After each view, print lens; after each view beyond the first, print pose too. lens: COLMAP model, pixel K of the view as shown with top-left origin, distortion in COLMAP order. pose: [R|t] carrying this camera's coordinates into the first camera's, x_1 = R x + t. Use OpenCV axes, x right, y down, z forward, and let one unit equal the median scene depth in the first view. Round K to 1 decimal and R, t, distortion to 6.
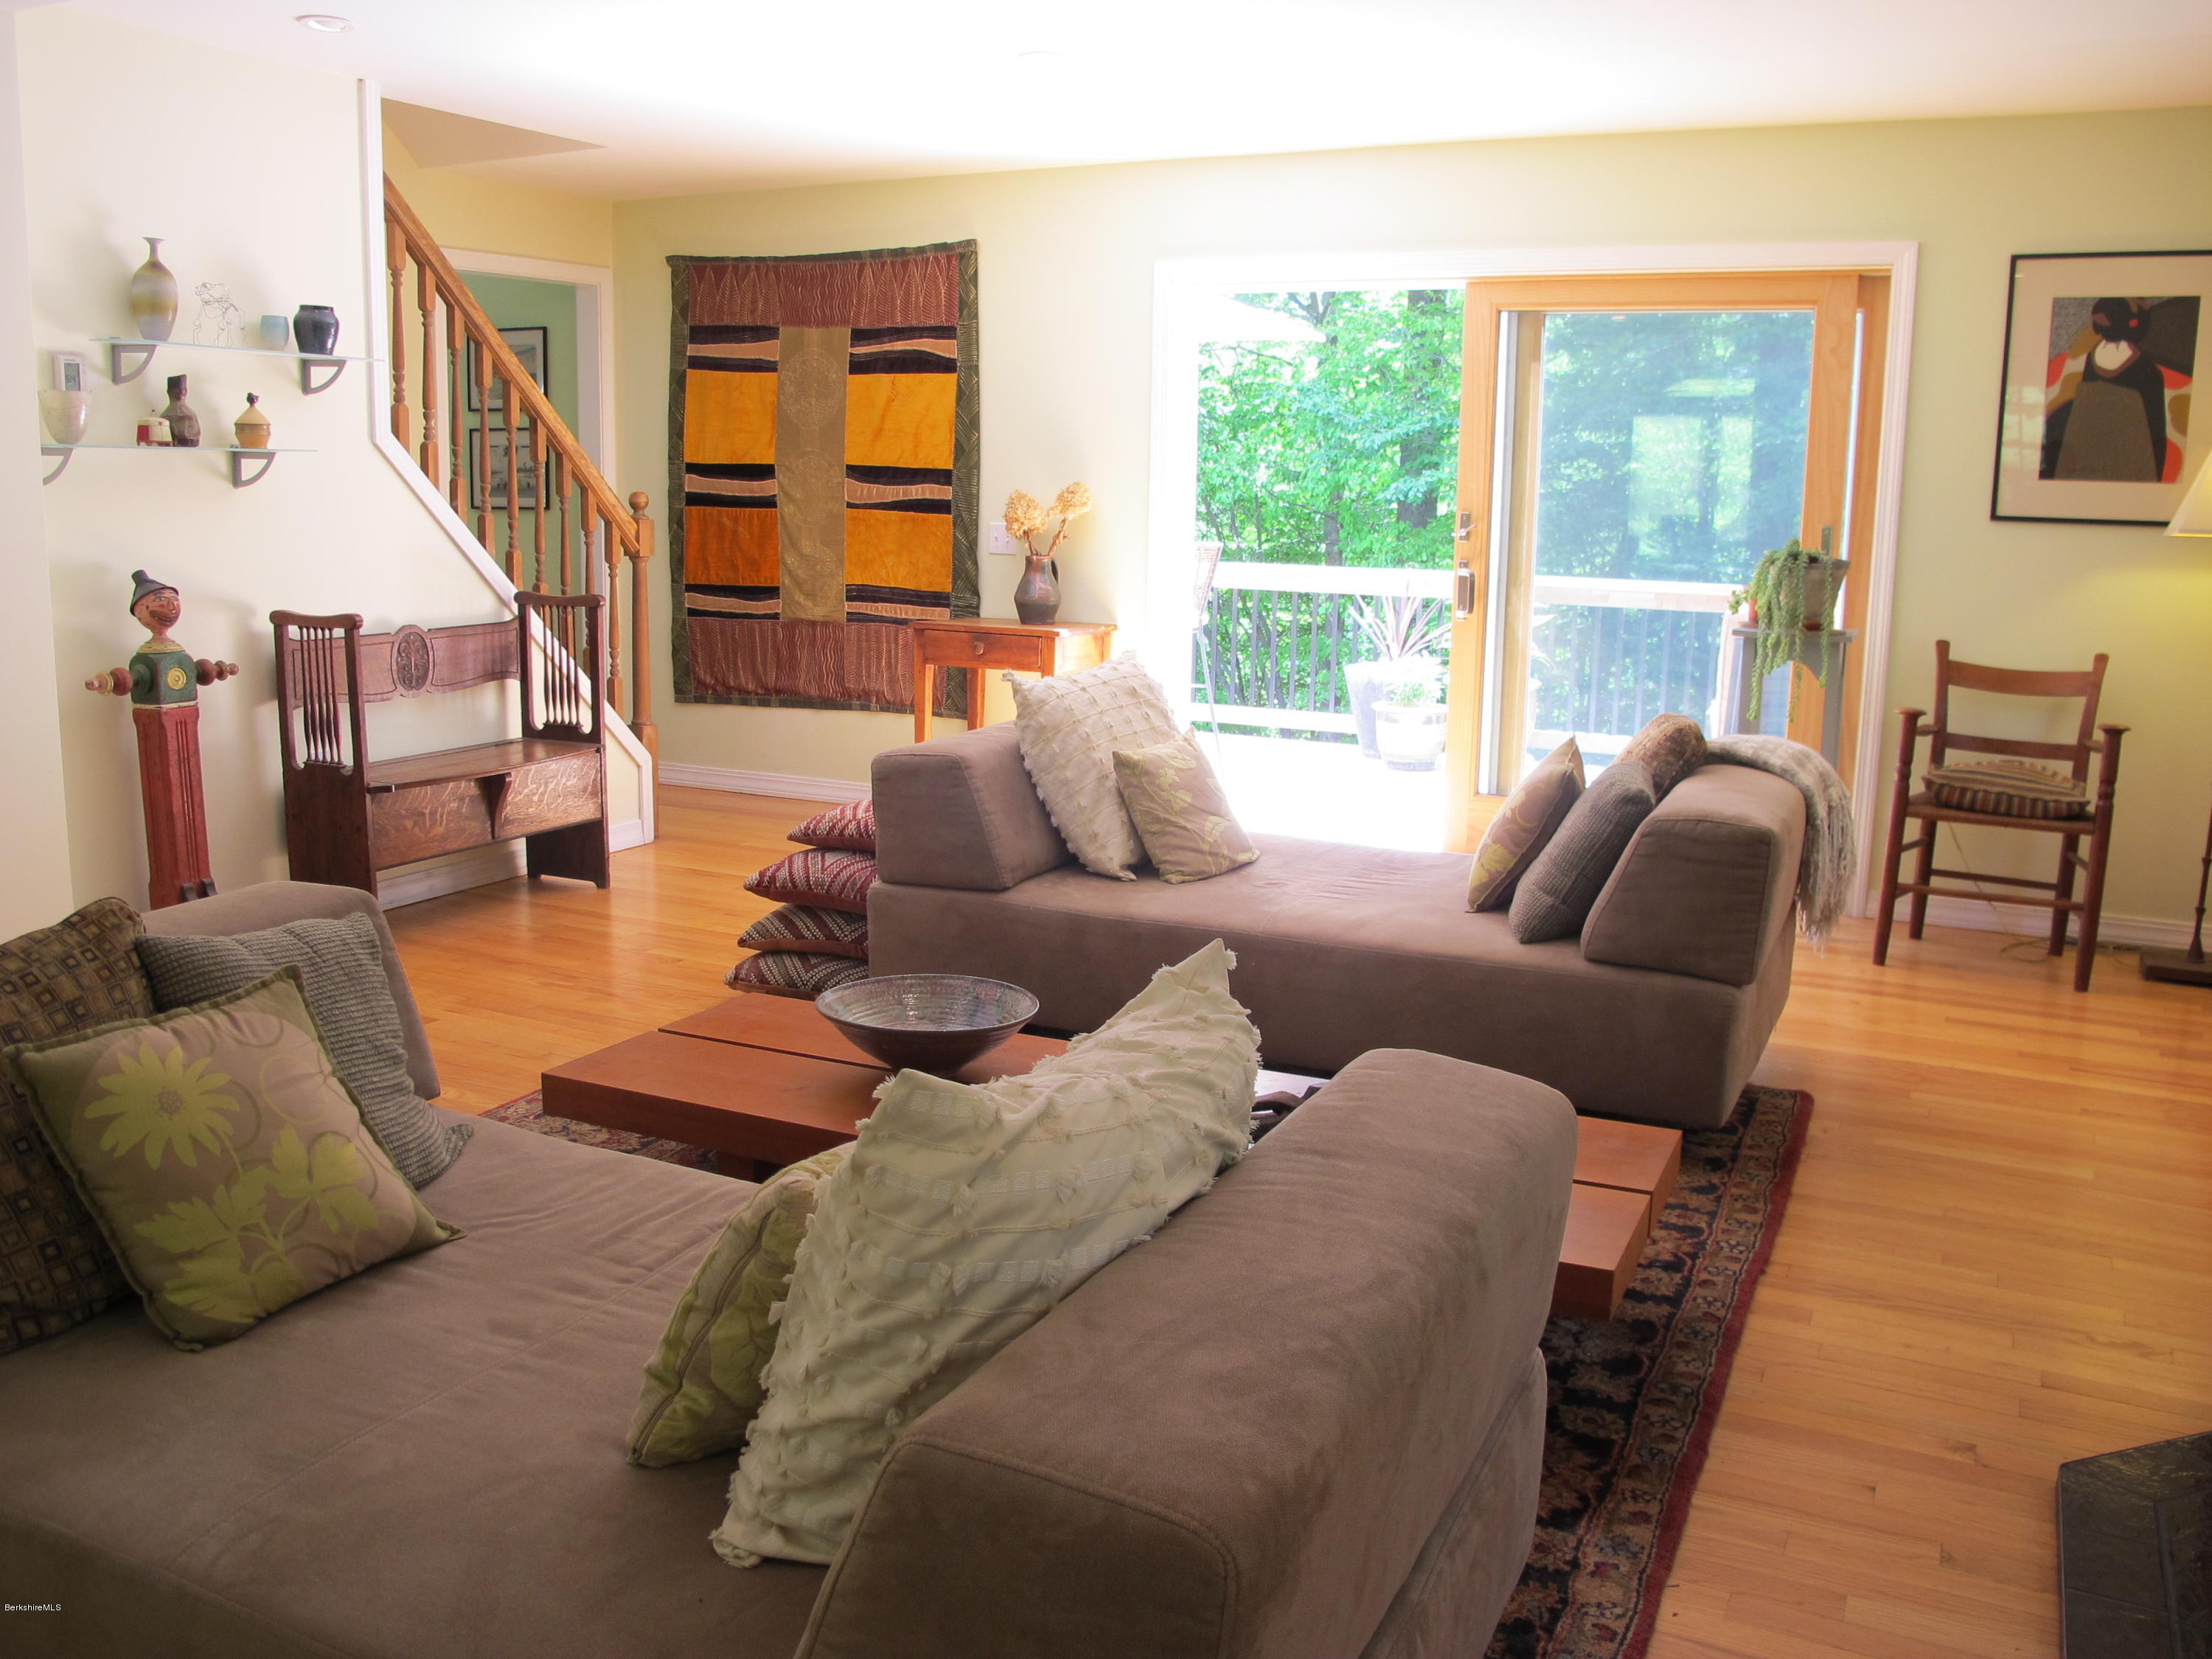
lens RADIAL K [[1886.9, 0, 1106.0], [0, 1886.9, 829.5], [0, 0, 1]] dist [-0.157826, 0.126076]
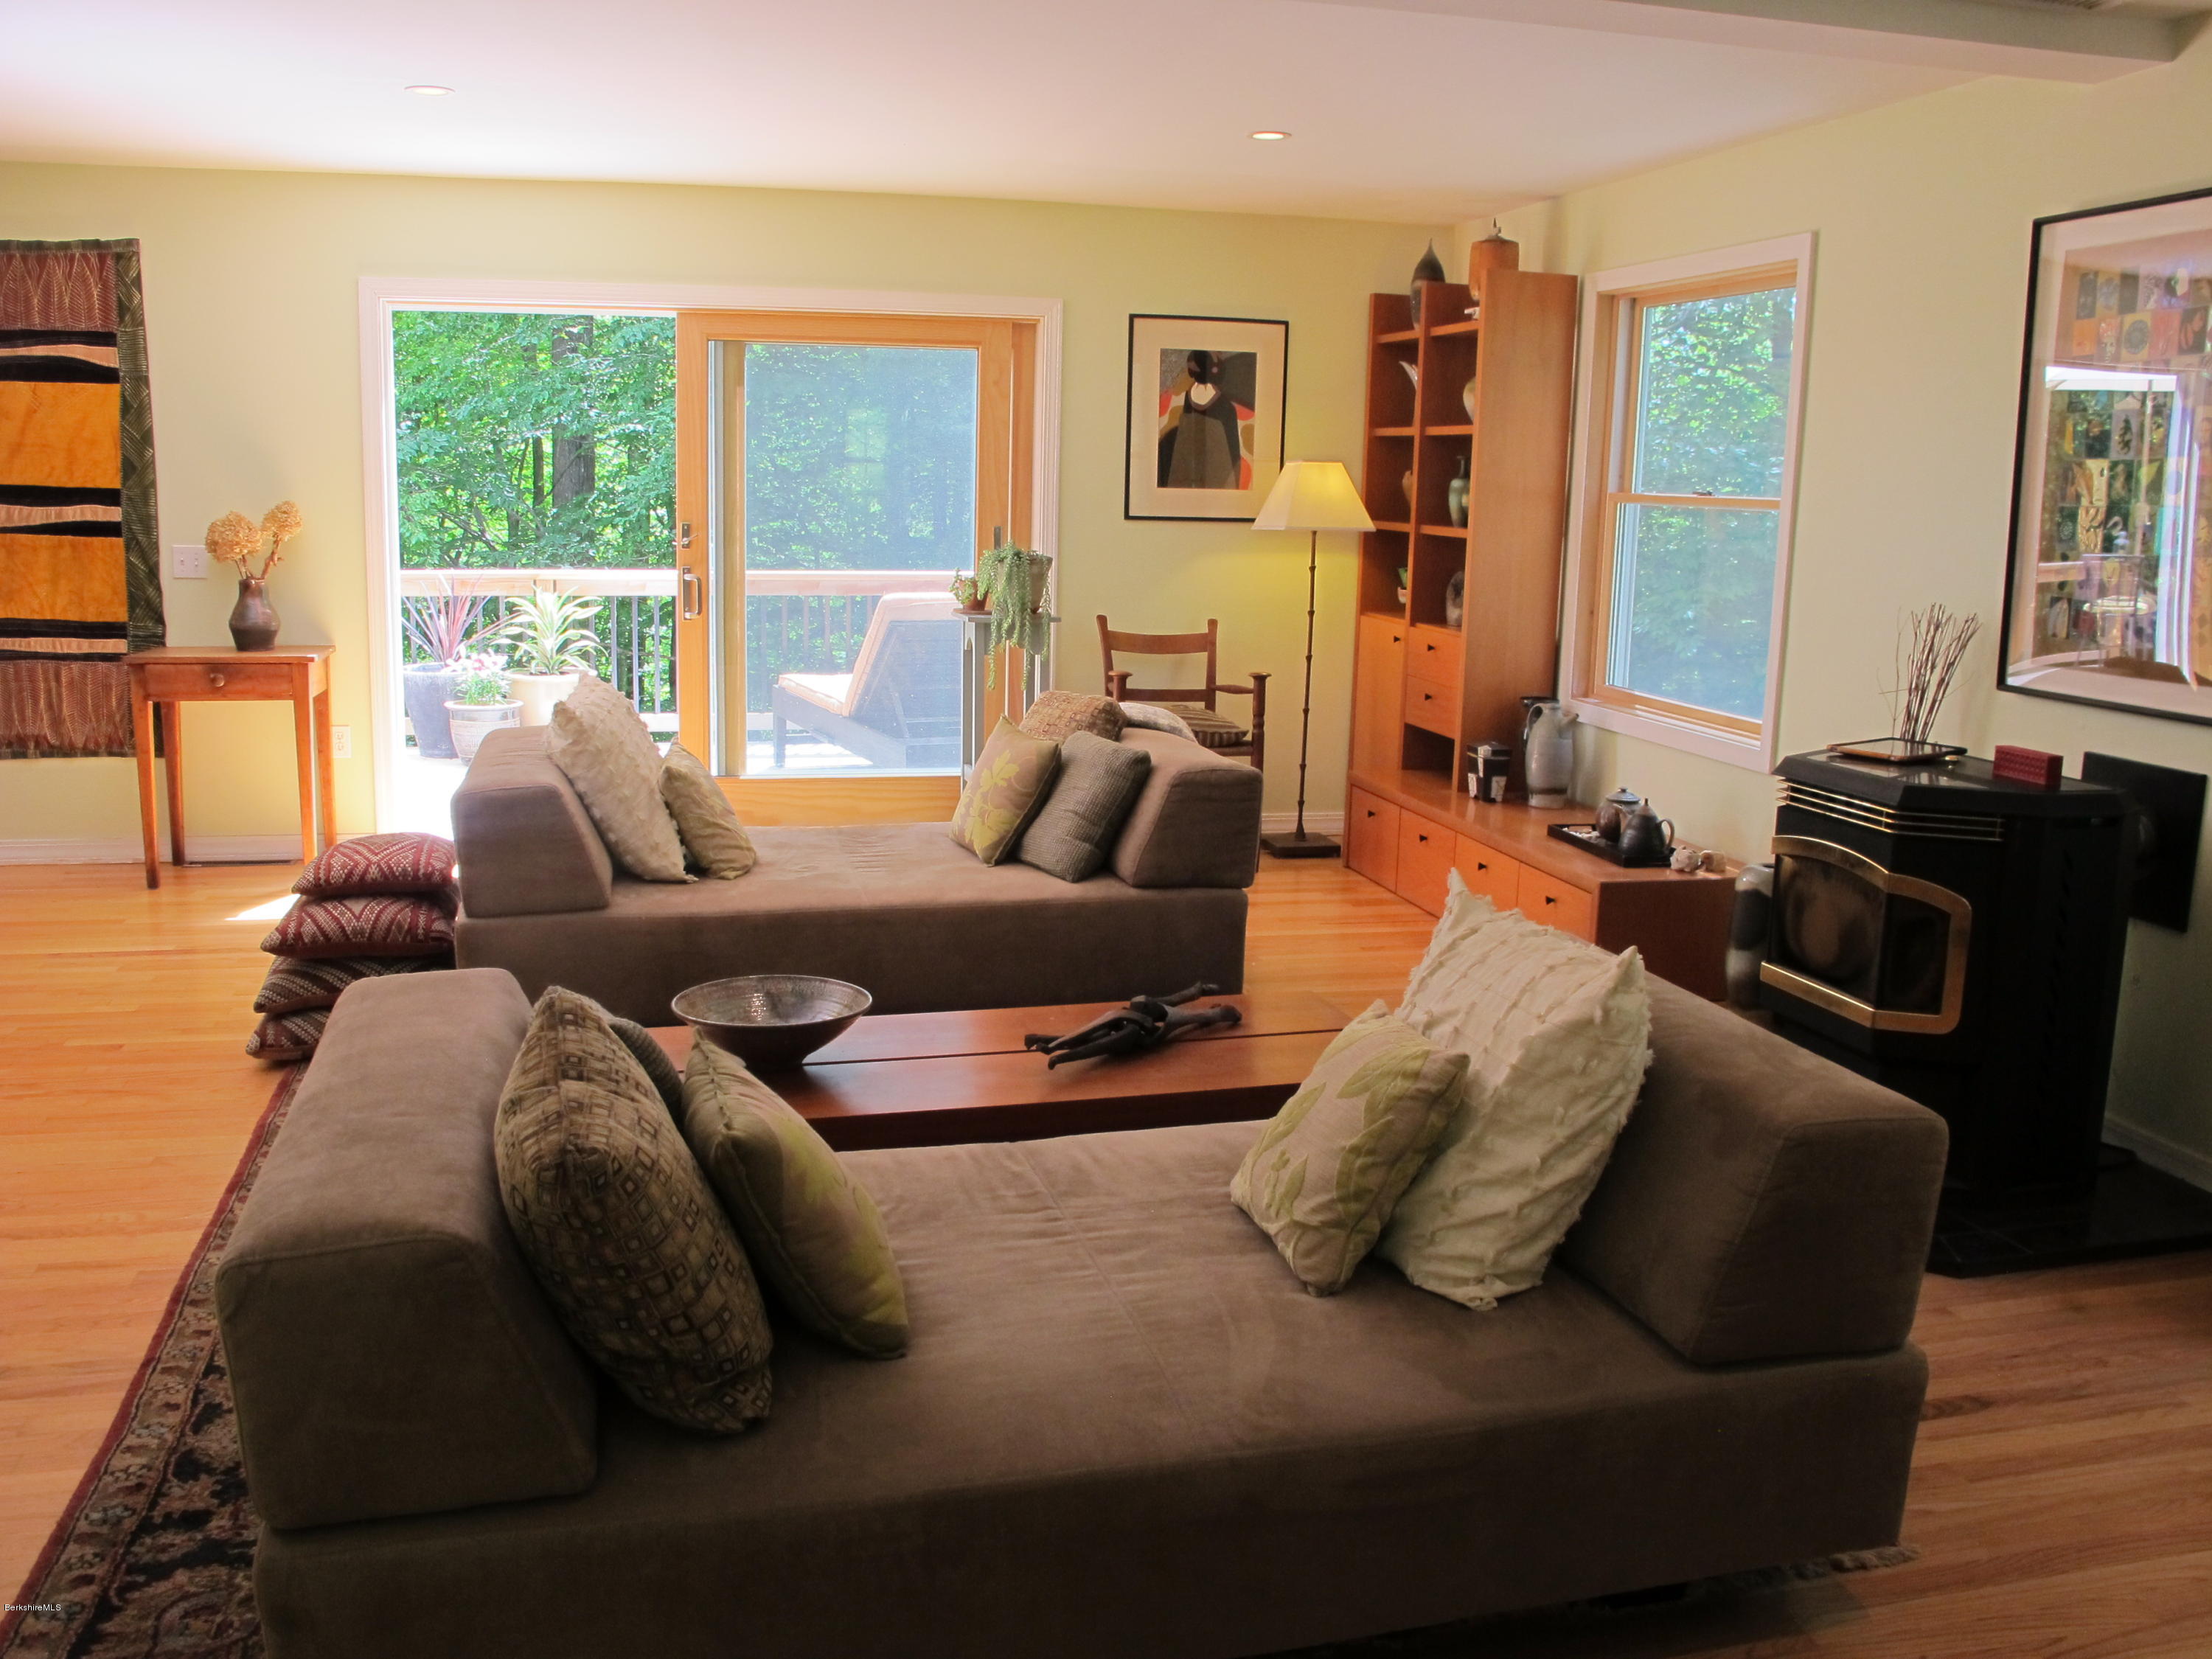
lens RADIAL K [[1886.9, 0, 1106.0], [0, 1886.9, 829.5], [0, 0, 1]] dist [-0.157826, 0.126076]
pose [[0.754301, -0.120481, 0.645379, -0.340116], [0.108039, 0.992395, 0.058990, -0.027998], [-0.647578, 0.025229, 0.761581, 0.009772]]
